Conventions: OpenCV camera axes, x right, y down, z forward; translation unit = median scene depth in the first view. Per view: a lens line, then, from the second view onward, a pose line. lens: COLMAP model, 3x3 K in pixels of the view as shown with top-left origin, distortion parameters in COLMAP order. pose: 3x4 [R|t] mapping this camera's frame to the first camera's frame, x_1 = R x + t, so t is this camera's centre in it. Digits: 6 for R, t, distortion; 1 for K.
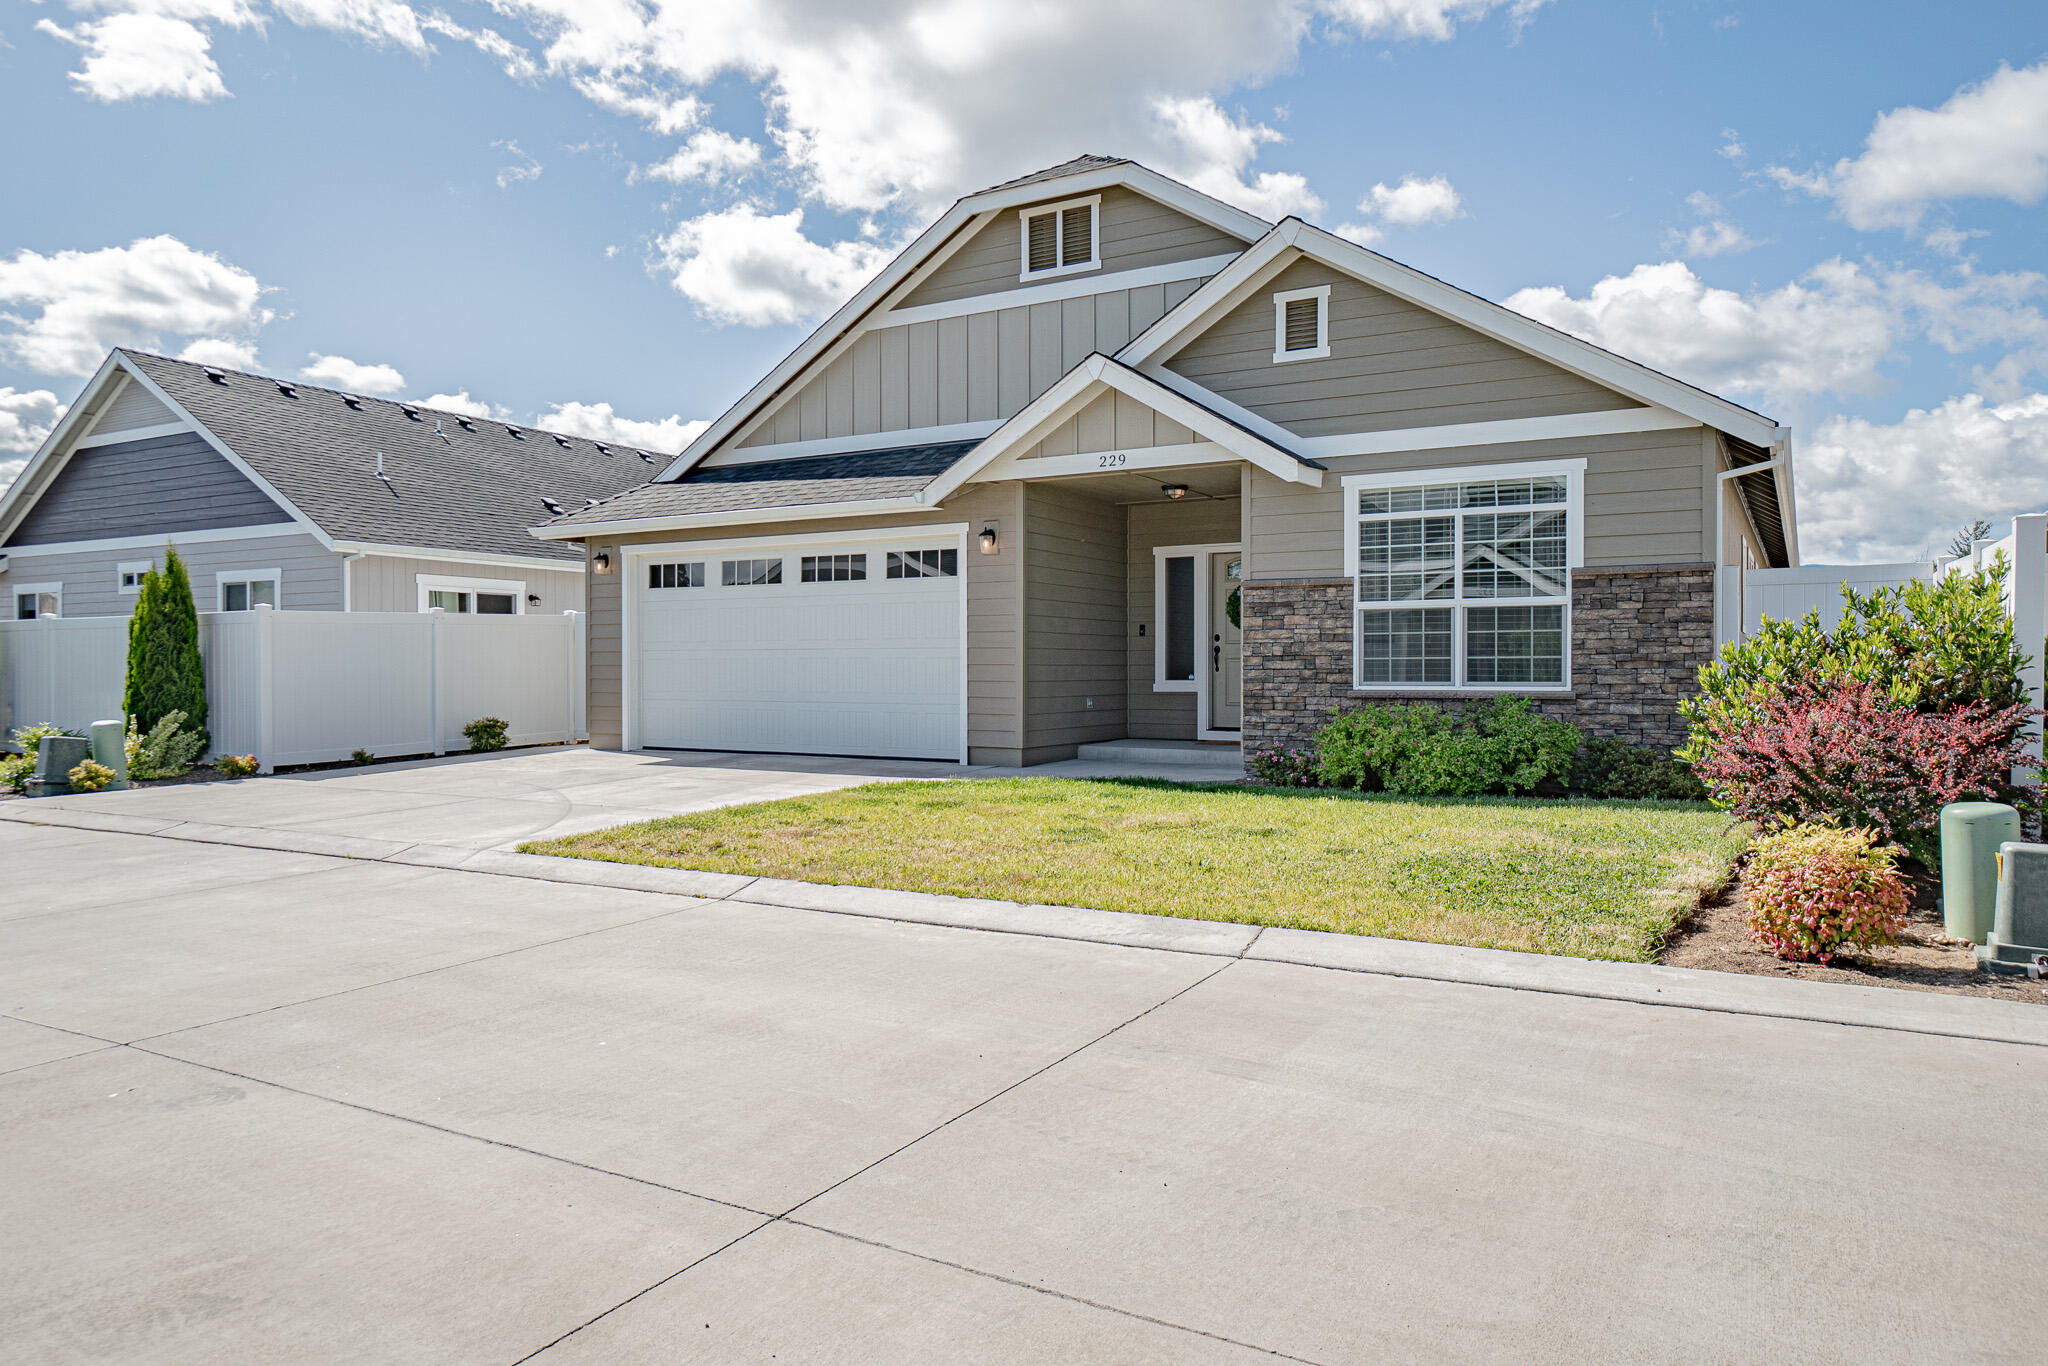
lens RADIAL K [[1312.8, 0, 1024.0], [0, 1312.8, 683.0], [0, 0, 1]] dist [0.004311, 0.000272]
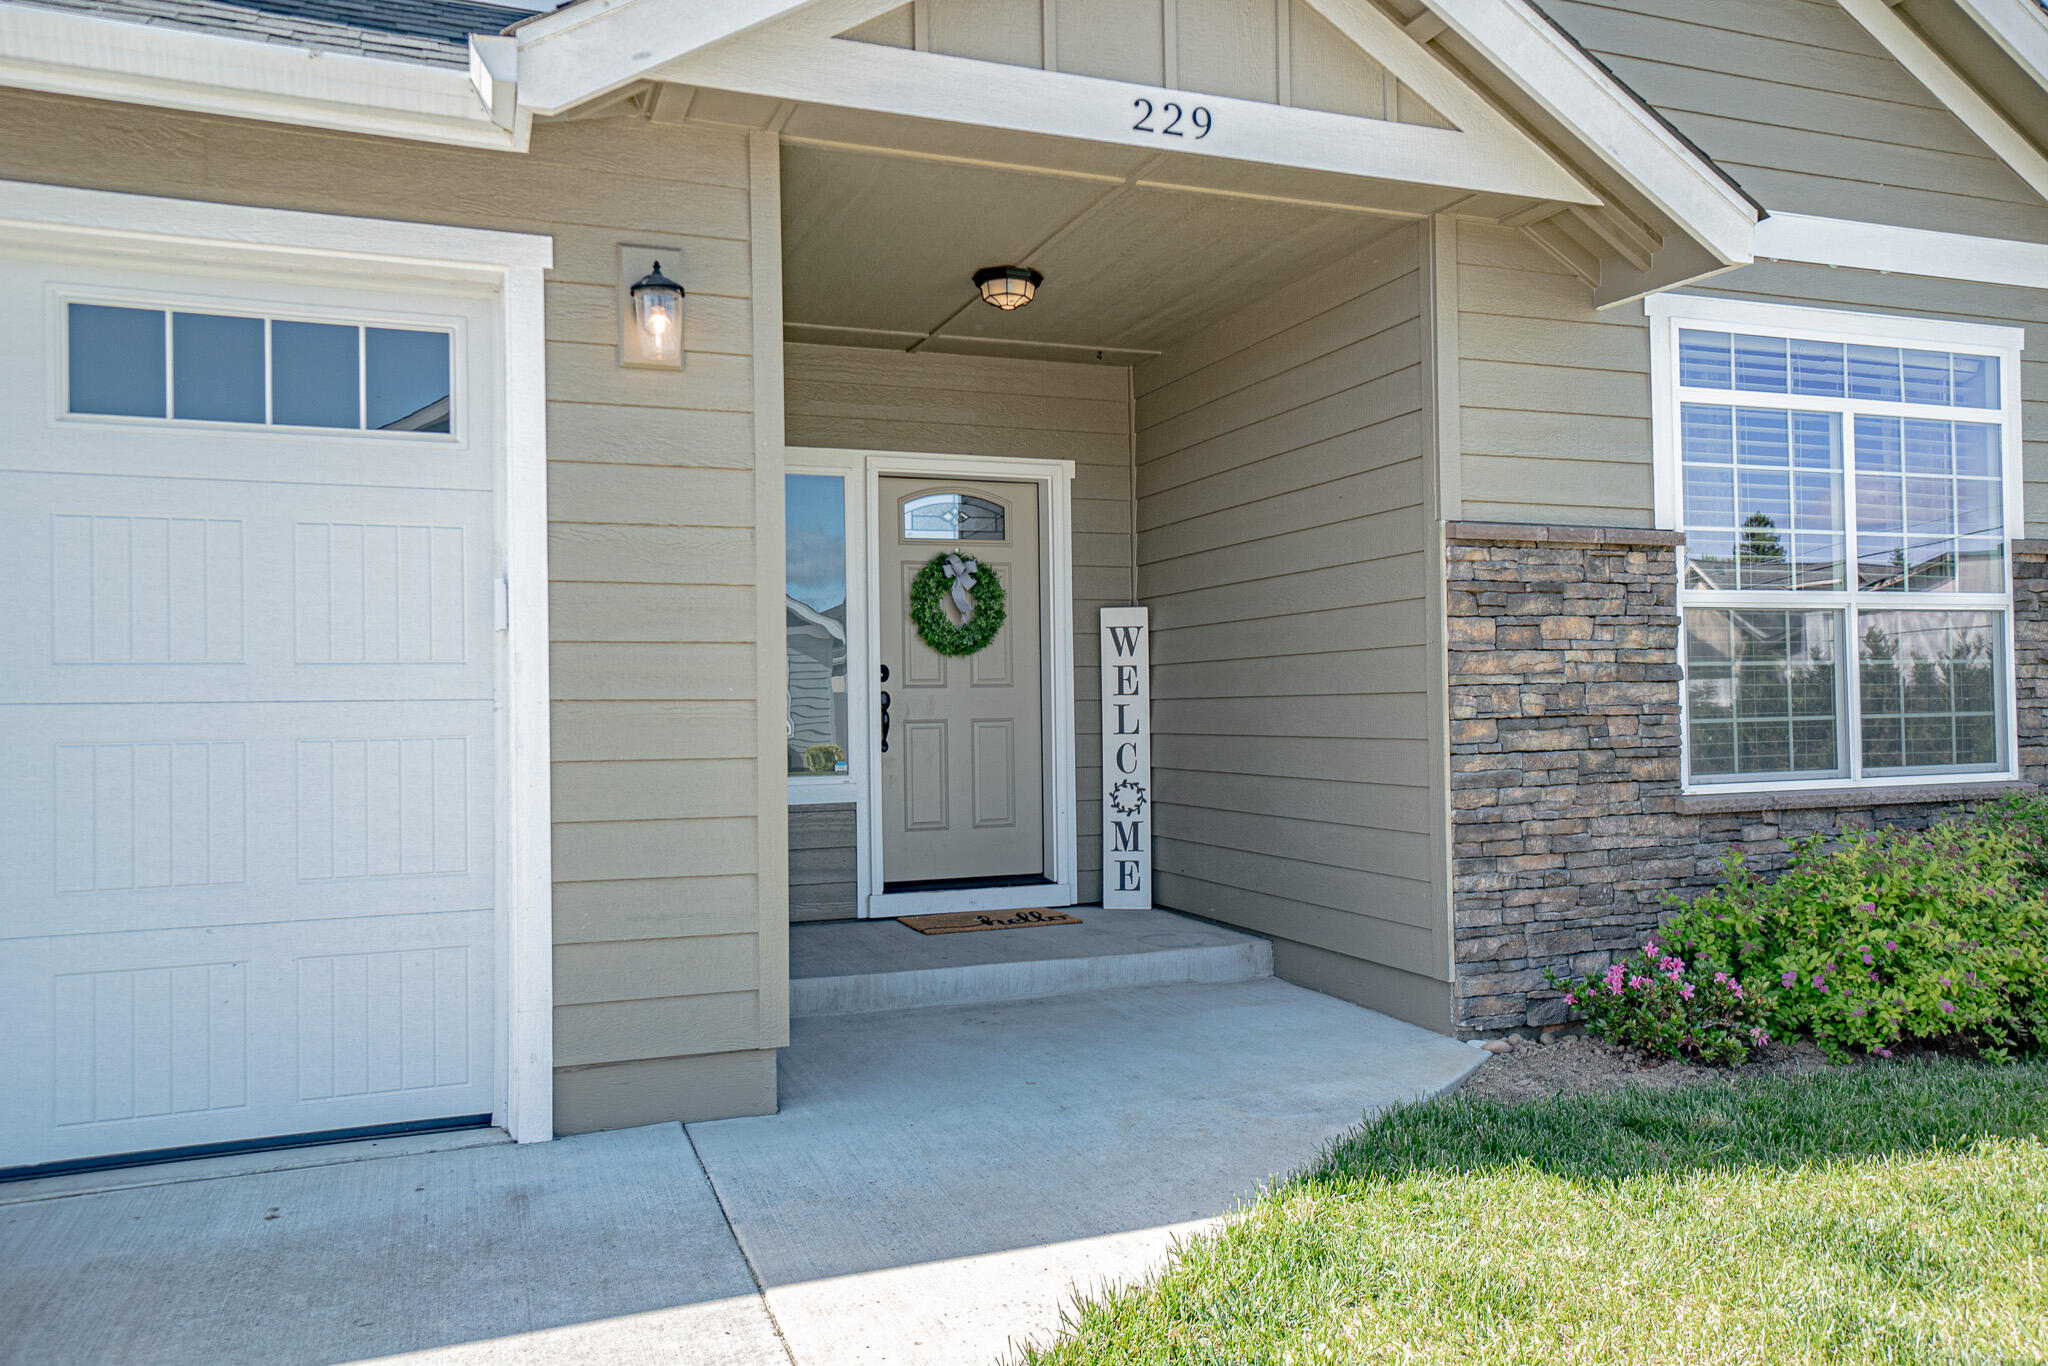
lens RADIAL K [[1487.4, 0, 1024.0], [0, 1487.4, 683.0], [0, 0, 1]] dist [0.026873, 0.004466]
pose [[0.631738, 0.002230, 0.775179, -0.250587], [0.022448, 0.999524, -0.021170, -0.025004], [-0.774857, 0.030775, 0.631387, 0.835370]]
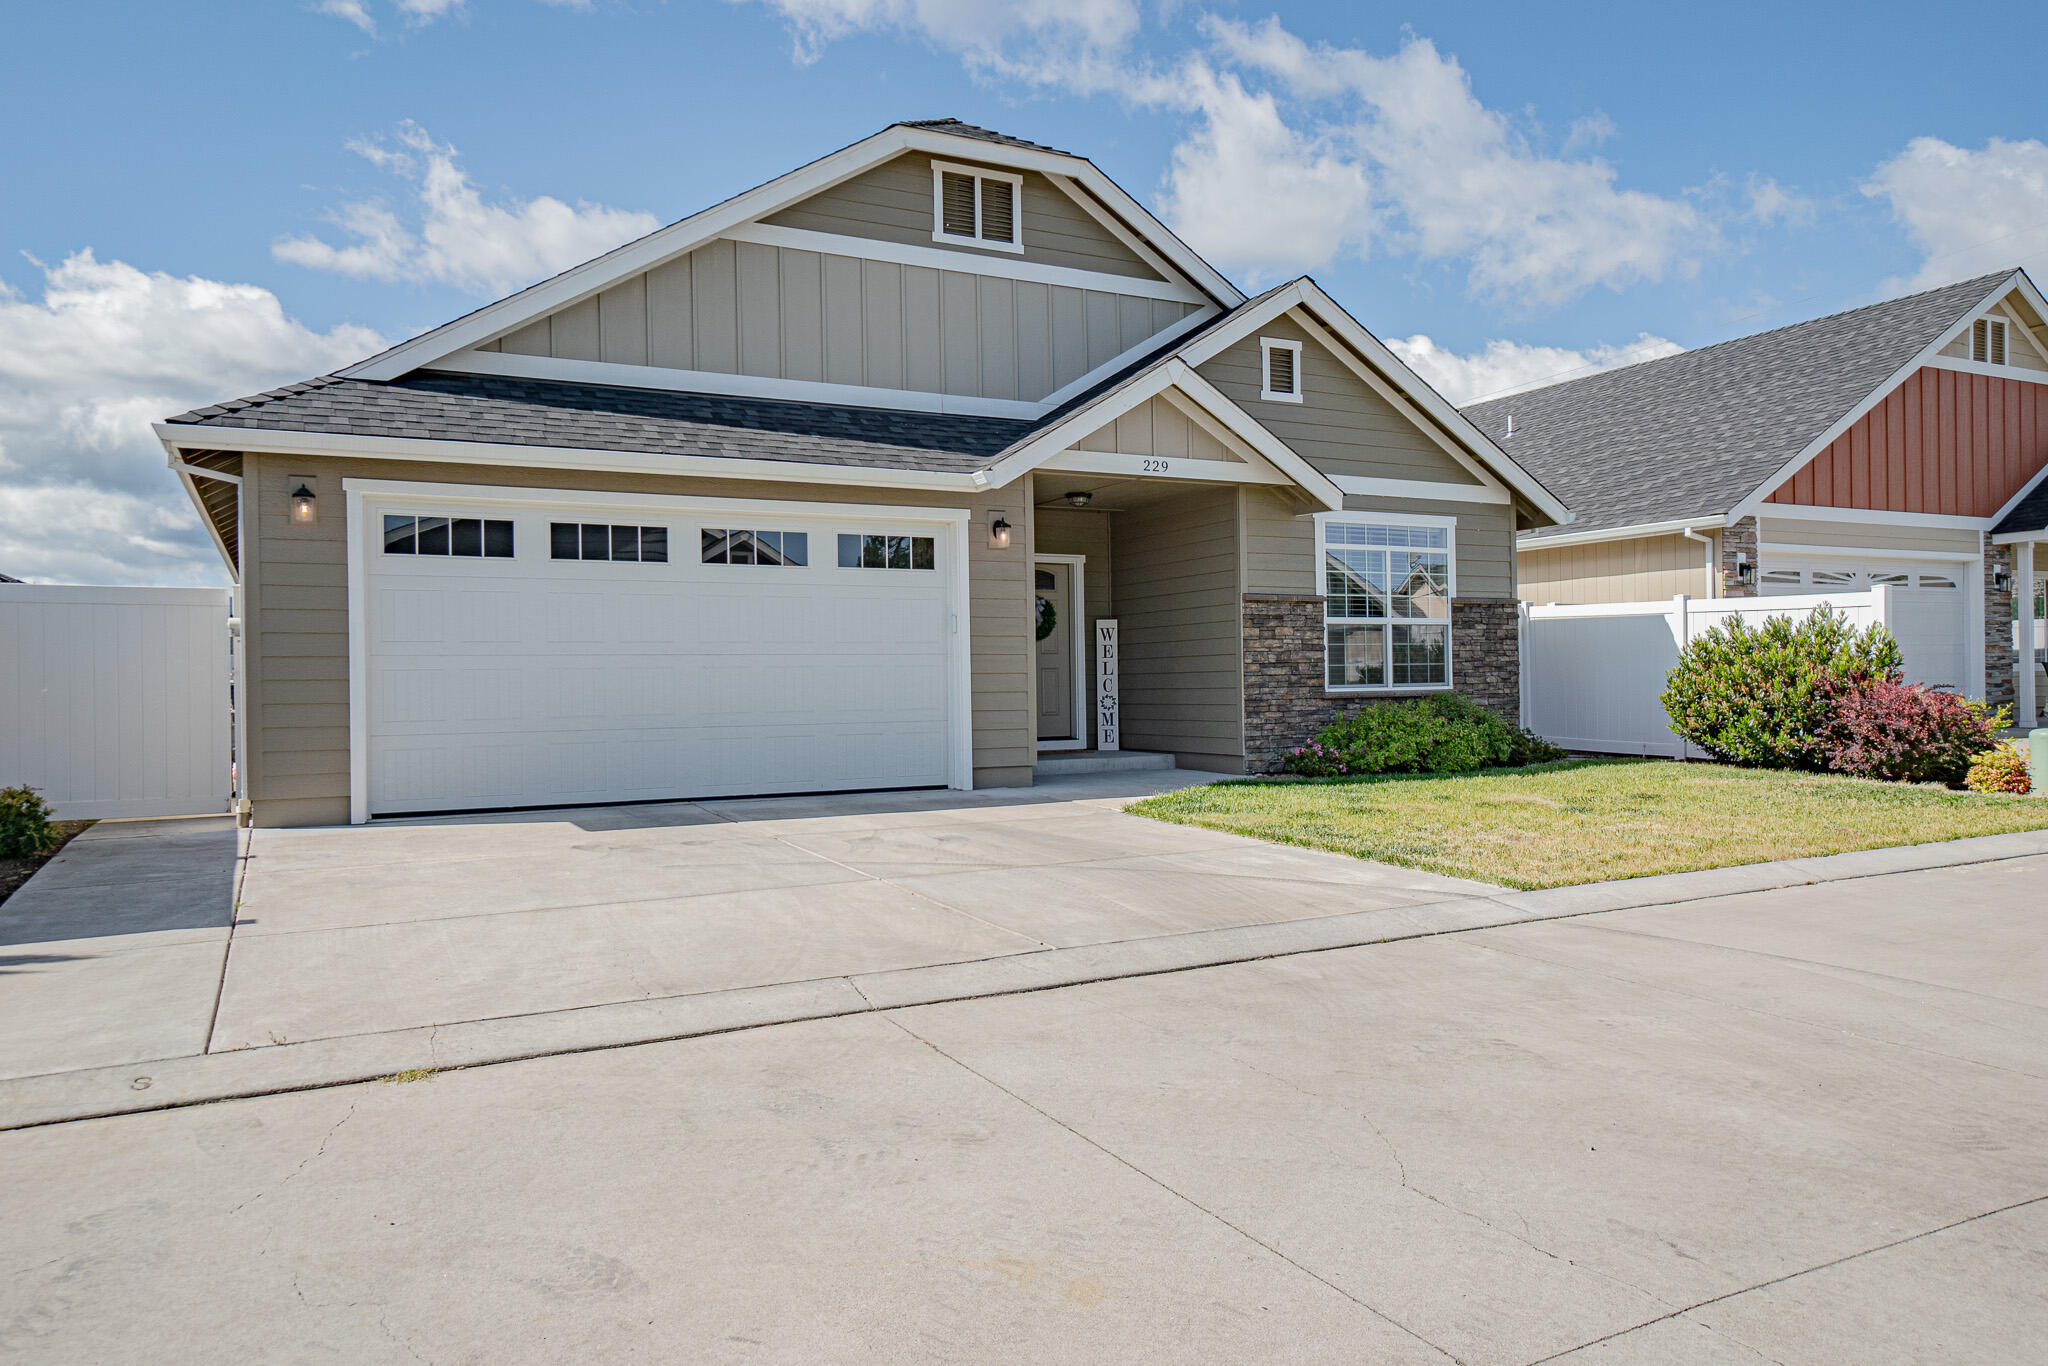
lens RADIAL K [[1361.7, 0, 1024.0], [0, 1361.7, 683.0], [0, 0, 1]] dist [0.000269, -0.000172]
pose [[0.540644, -0.007662, 0.841217, -0.890183], [0.023020, 0.999719, -0.005689, -0.002137], [-0.840937, 0.022441, 0.540668, 0.554025]]
